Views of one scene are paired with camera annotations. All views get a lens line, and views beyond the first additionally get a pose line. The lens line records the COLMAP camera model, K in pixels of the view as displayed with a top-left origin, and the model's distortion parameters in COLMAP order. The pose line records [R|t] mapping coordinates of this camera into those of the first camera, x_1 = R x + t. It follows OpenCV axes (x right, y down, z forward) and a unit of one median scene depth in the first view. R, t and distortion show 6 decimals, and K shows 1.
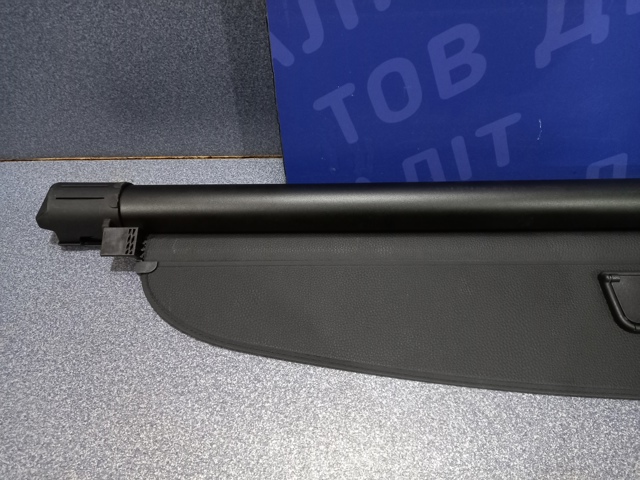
lens RADIAL K [[480.9, 0, 322.6], [0, 480.9, 244.2], [0, 0, 1]] dist [0.059639, -0.041547]
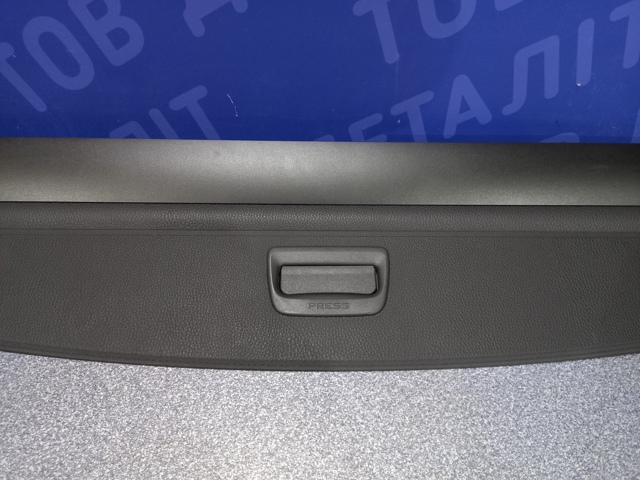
lens RADIAL K [[480.9, 0, 327.5], [0, 480.9, 244.0], [0, 0, 1]] dist [0.059639, -0.041547]
pose [[0.997991, 0.020349, 0.059997, 0.596706], [-0.017467, 0.998686, -0.048185, 0.093077], [-0.060898, 0.047041, 0.997035, 0.014400]]
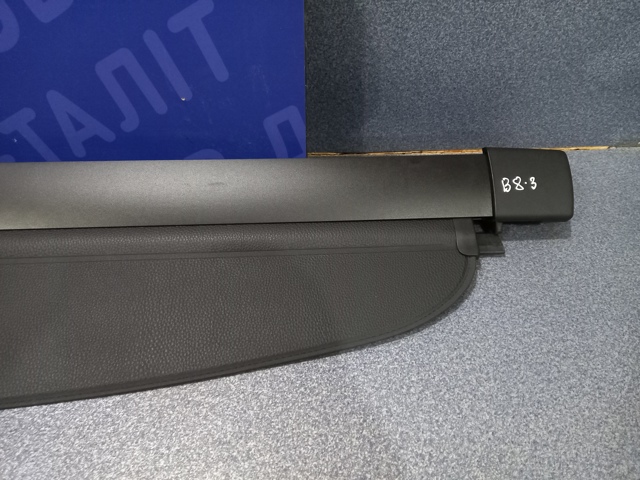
lens RADIAL K [[480.9, 0, 326.8], [0, 480.9, 241.9], [0, 0, 1]] dist [0.059639, -0.041547]
pose [[0.995178, -0.010434, 0.097532, 1.333504], [0.019100, 0.995906, -0.088348, 0.079392], [-0.096211, 0.089785, 0.991303, 0.016868]]
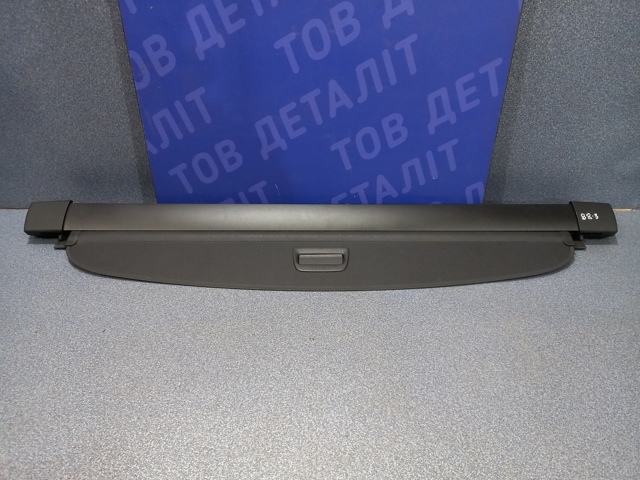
lens RADIAL K [[480.9, 0, 326.8], [0, 480.9, 235.9], [0, 0, 1]] dist [0.059639, -0.041547]
pose [[0.998905, 0.026998, 0.038219, 0.601092], [-0.011950, 0.936866, -0.349485, 0.714308], [-0.045241, 0.348646, 0.936162, -0.956969]]
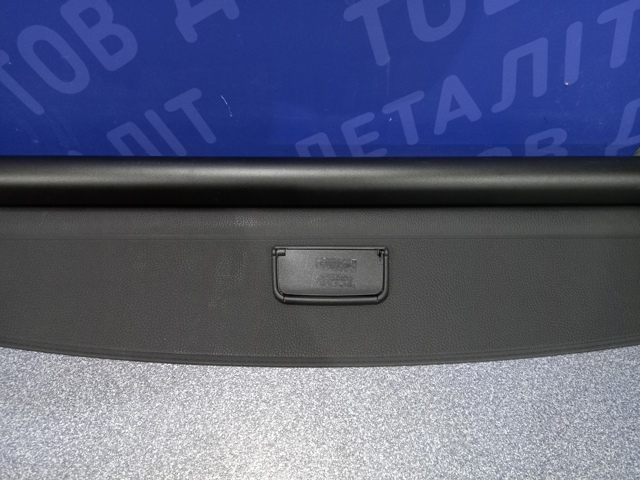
lens RADIAL K [[480.9, 0, 328.2], [0, 480.9, 240.1], [0, 0, 1]] dist [0.059639, -0.041547]
pose [[0.997981, 0.005041, 0.063320, 0.604637], [-0.007817, 0.999016, 0.043656, -0.001877], [-0.063038, -0.044063, 0.997038, -0.030723]]
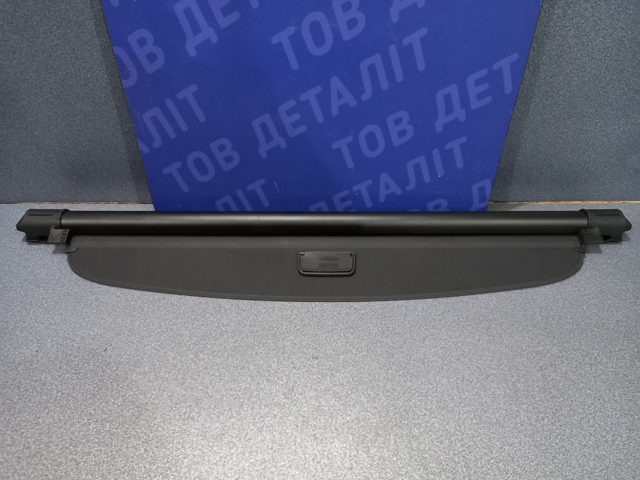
lens RADIAL K [[480.9, 0, 327.0], [0, 480.9, 239.8], [0, 0, 1]] dist [0.059639, -0.041547]
pose [[0.998669, 0.018715, 0.048065, 0.577249], [-0.007745, 0.975696, -0.218991, 0.438340], [-0.050995, 0.218328, 0.974542, -0.983069]]
